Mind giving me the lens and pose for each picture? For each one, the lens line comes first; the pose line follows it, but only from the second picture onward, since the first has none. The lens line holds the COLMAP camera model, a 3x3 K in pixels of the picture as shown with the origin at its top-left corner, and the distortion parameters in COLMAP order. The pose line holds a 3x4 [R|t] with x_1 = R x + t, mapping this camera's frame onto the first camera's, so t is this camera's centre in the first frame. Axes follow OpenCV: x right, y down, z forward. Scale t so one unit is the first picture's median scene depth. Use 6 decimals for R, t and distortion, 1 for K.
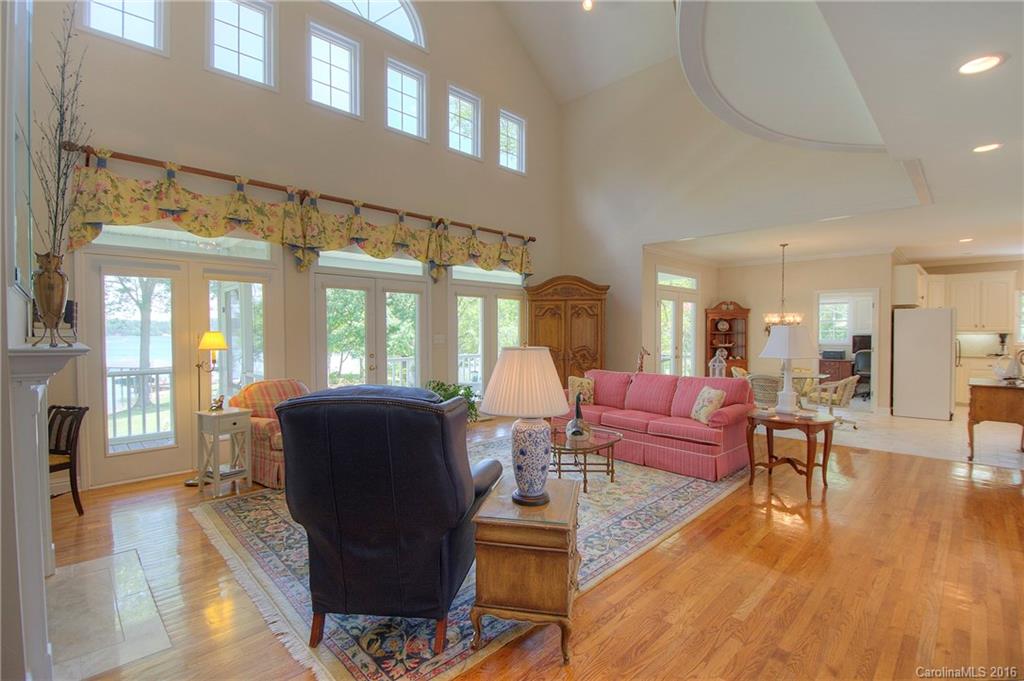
lens RADIAL K [[461.4, 0, 514.4], [0, 461.4, 340.3], [0, 0, 1]] dist [0.000550, -0.000185]
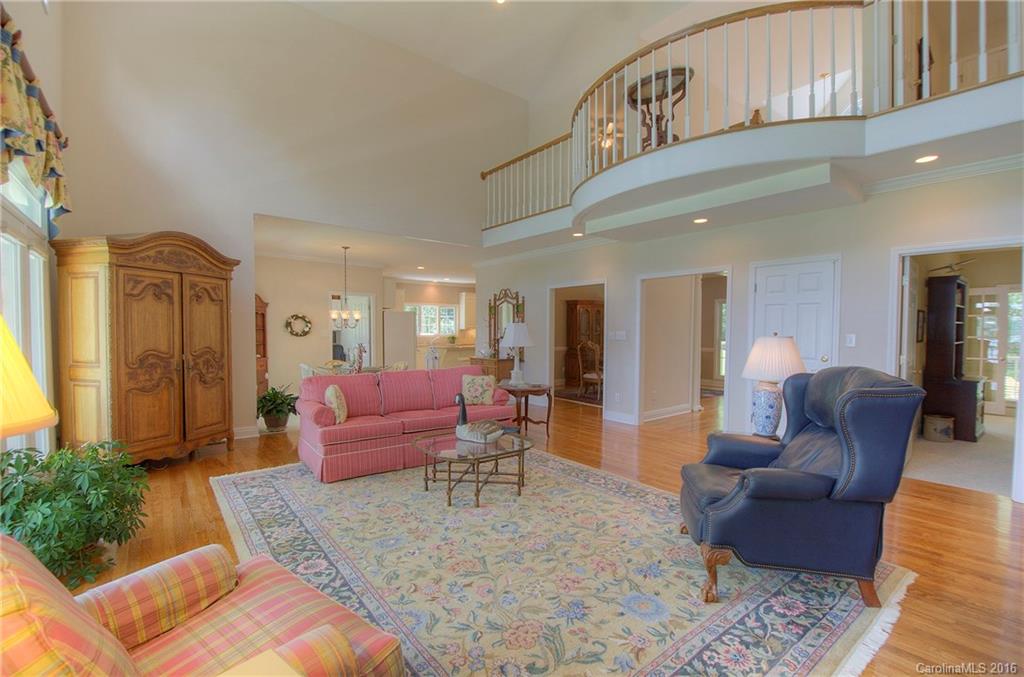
lens RADIAL K [[461.4, 0, 517.3], [0, 461.4, 338.0], [0, 0, 1]] dist [0.000550, -0.000185]
pose [[0.111062, -0.013757, 0.993718, -0.499250], [0.017397, 0.999778, 0.011897, -0.000161], [-0.993661, 0.015966, 0.111277, 0.538499]]
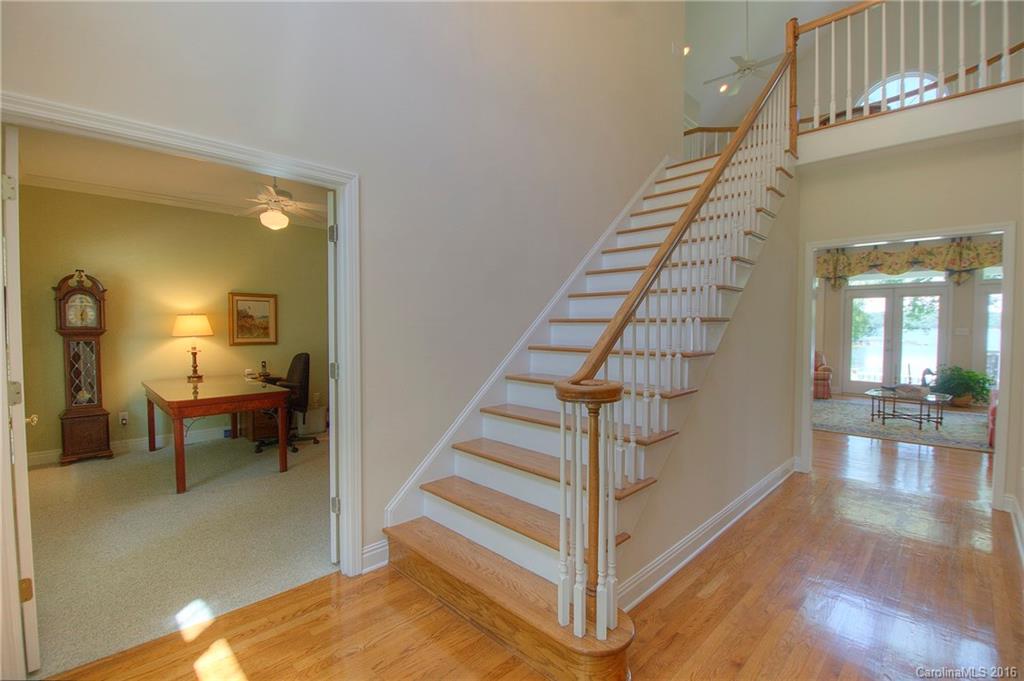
lens RADIAL K [[461.4, 0, 513.5], [0, 461.4, 337.4], [0, 0, 1]] dist [0.000550, -0.000185]
pose [[-0.006570, 0.030190, -0.999523, 1.111075], [-0.015470, 0.999421, 0.030289, -0.004039], [0.999859, 0.015661, -0.006100, -0.188562]]
